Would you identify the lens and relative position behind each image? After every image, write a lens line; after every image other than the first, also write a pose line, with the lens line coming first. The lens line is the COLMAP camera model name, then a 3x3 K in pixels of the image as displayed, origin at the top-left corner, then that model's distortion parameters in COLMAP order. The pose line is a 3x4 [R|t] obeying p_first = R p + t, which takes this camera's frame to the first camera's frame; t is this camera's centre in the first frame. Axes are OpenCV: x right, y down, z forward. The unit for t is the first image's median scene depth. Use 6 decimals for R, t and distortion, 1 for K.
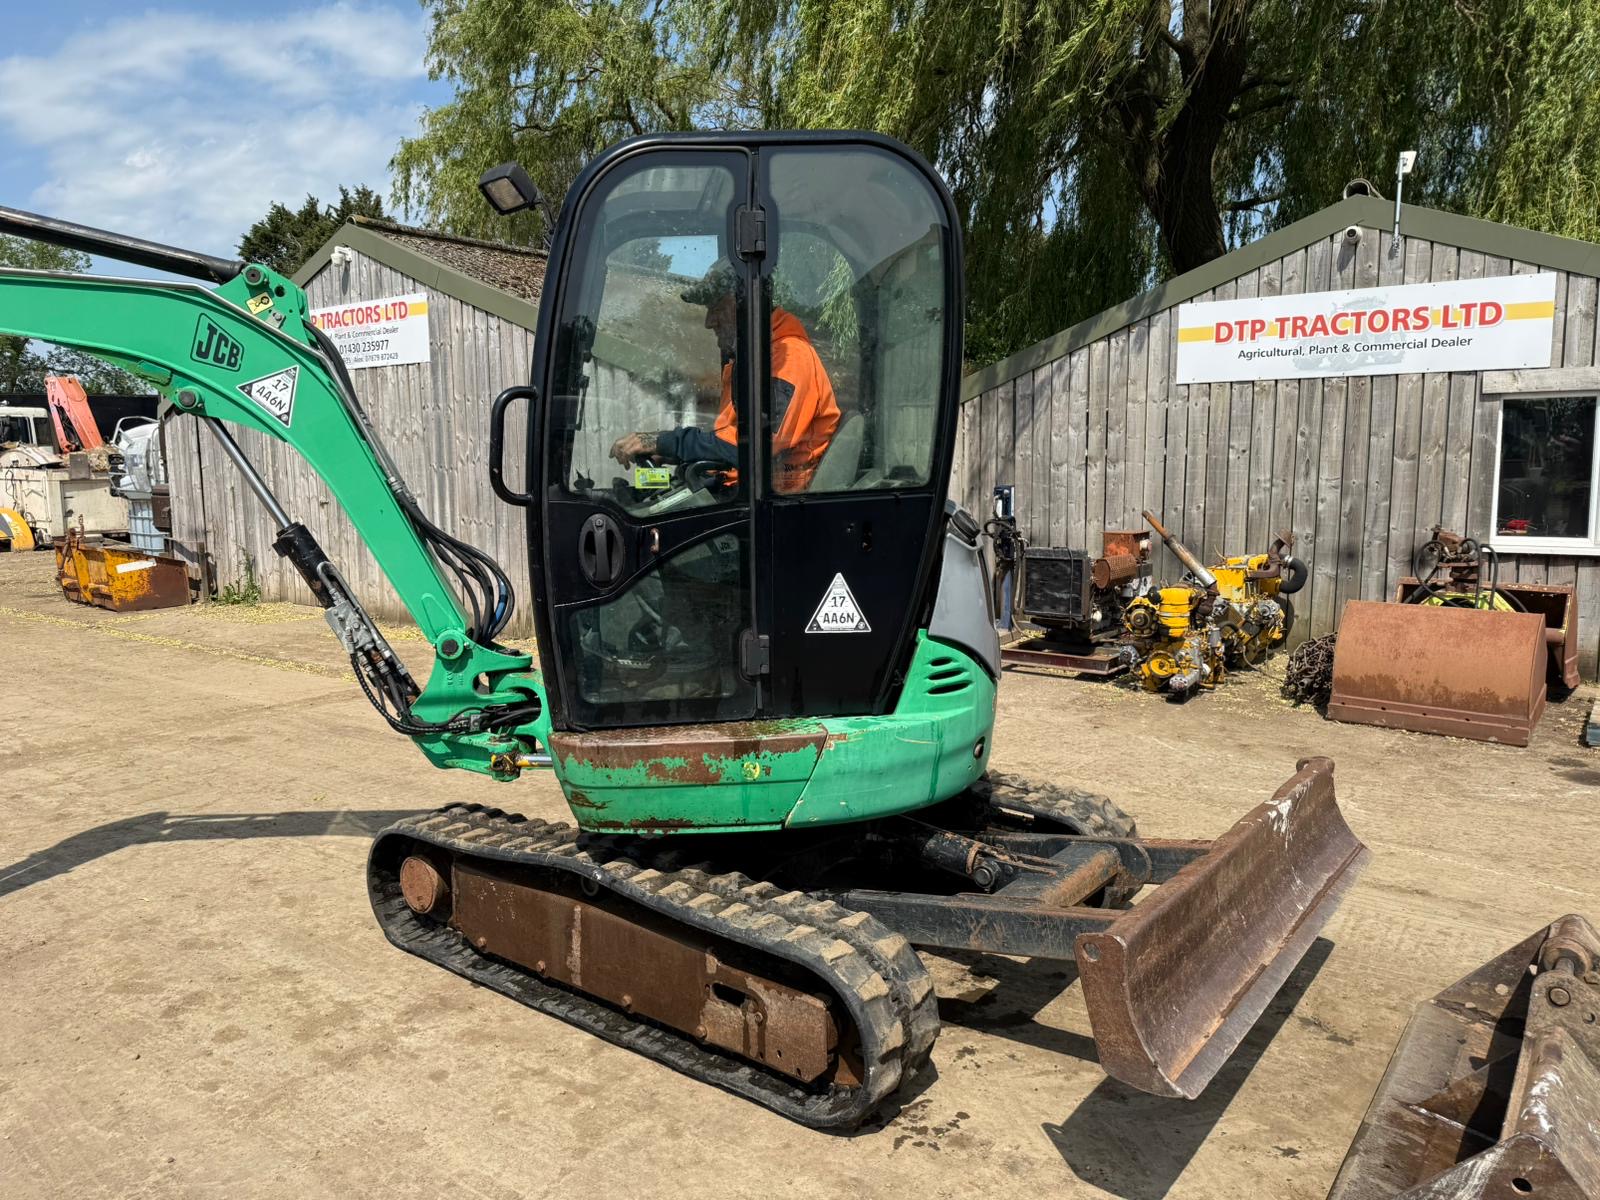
lens RADIAL K [[1120.9, 0, 788.8], [0, 1120.9, 591.0], [0, 0, 1]] dist [0.038183, -0.048656]
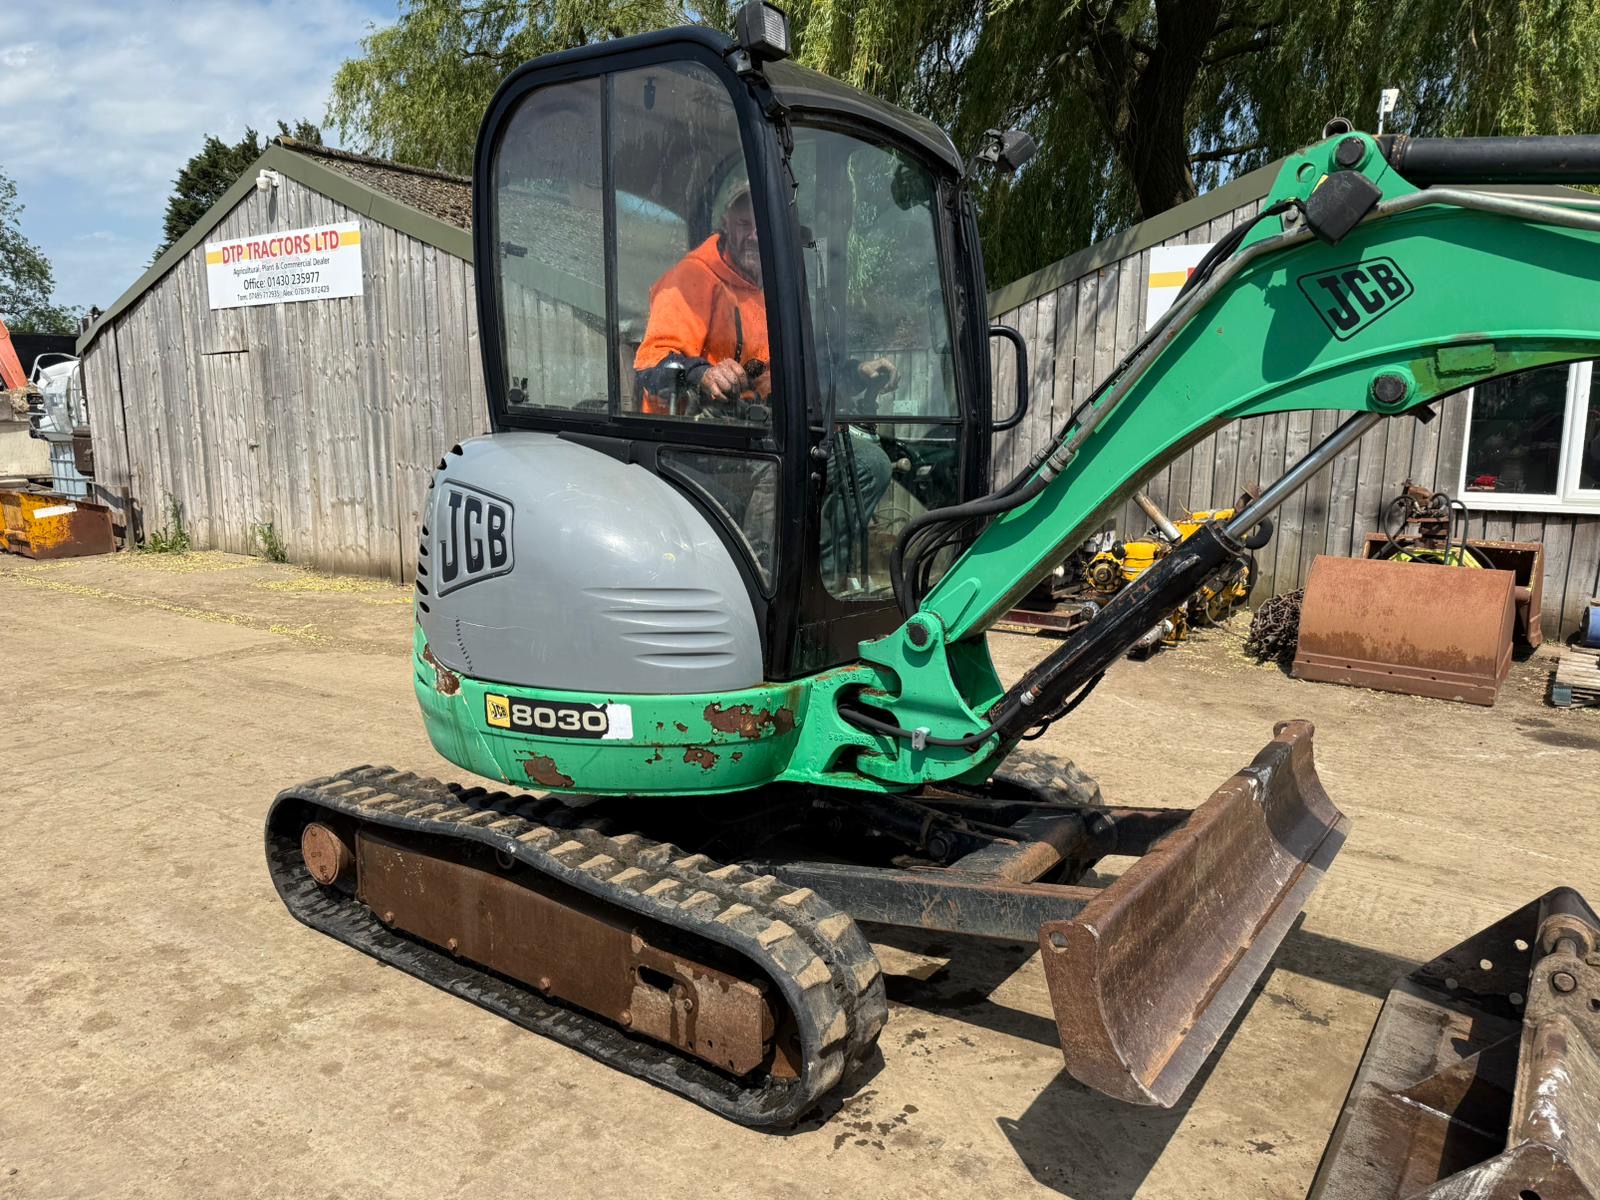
lens RADIAL K [[1120.9, 0, 796.8], [0, 1120.9, 606.5], [0, 0, 1]] dist [0.038183, -0.048656]
pose [[0.999111, 0.006754, 0.041610, 0.008128], [-0.008925, 0.998596, 0.052215, 0.004820], [-0.041199, -0.052540, 0.997769, 0.043804]]
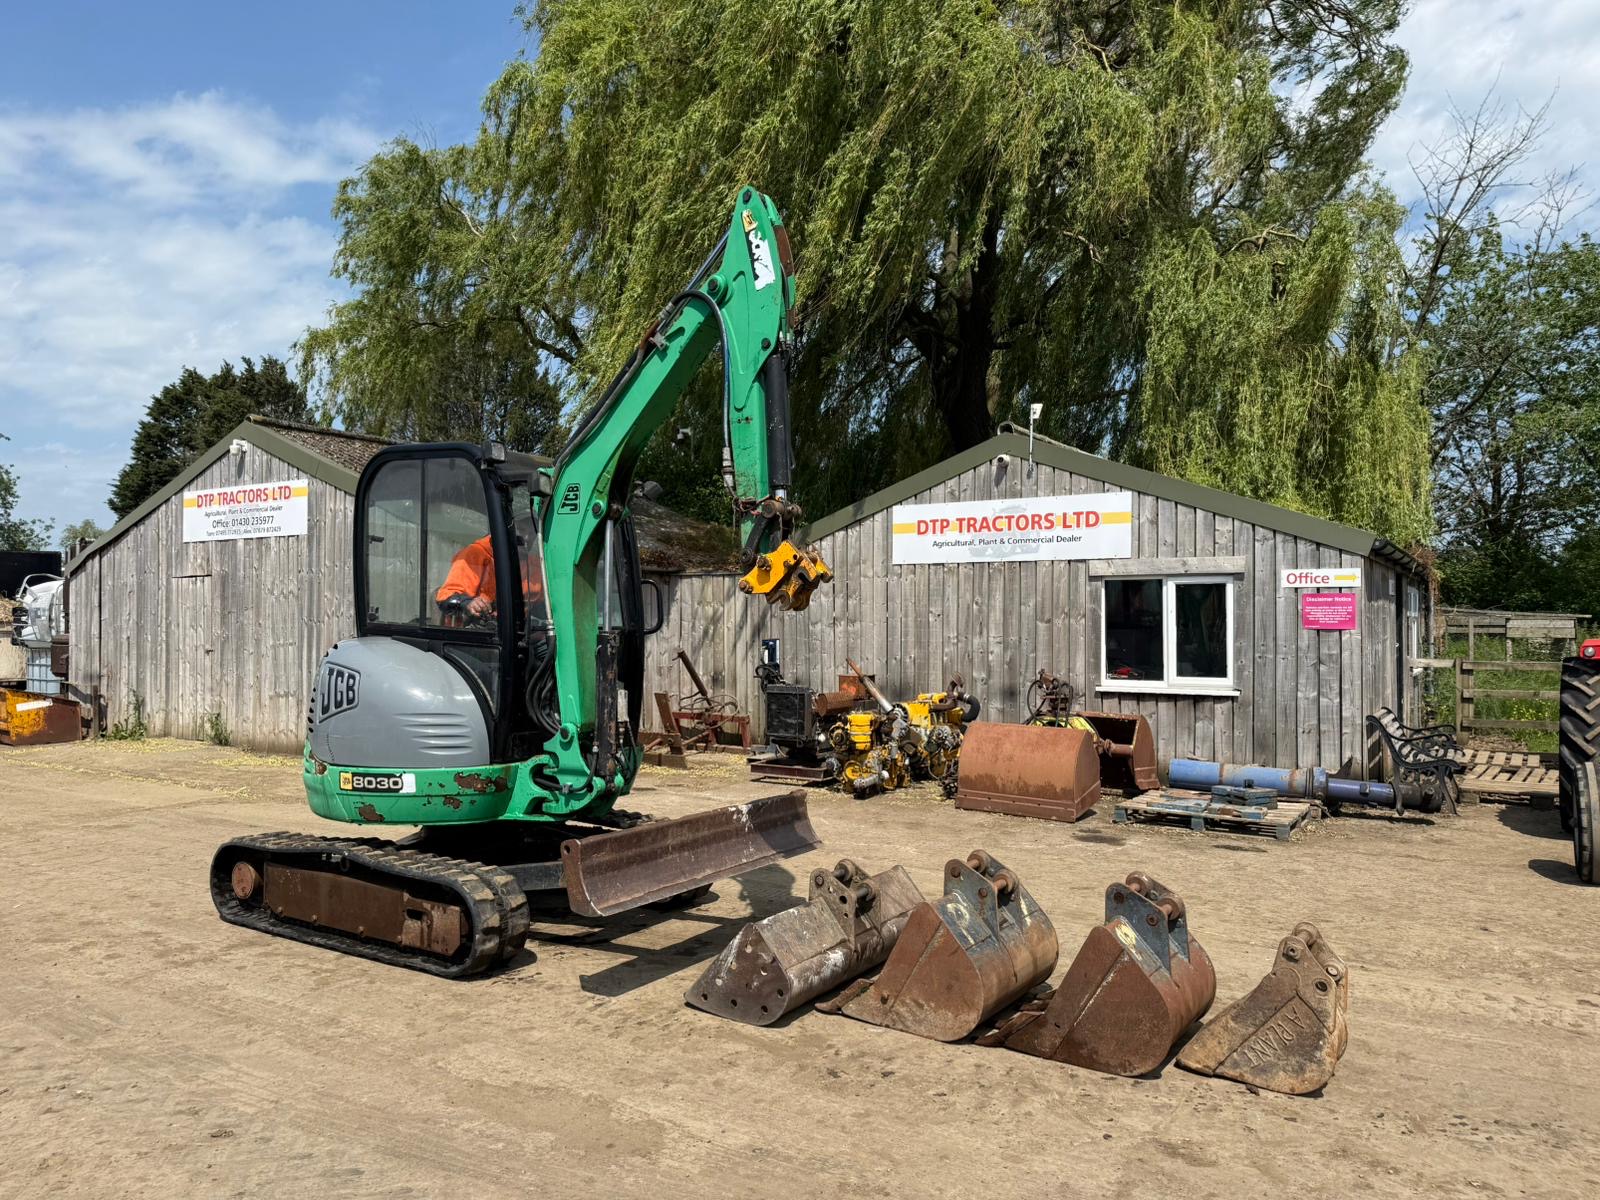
lens RADIAL K [[1120.9, 0, 797.4], [0, 1120.9, 608.0], [0, 0, 1]] dist [0.038183, -0.048656]
pose [[0.996486, 0.013238, 0.082711, 0.155125], [-0.002462, 0.991635, -0.129049, 0.043840], [-0.083728, 0.128392, 0.988183, -0.337831]]
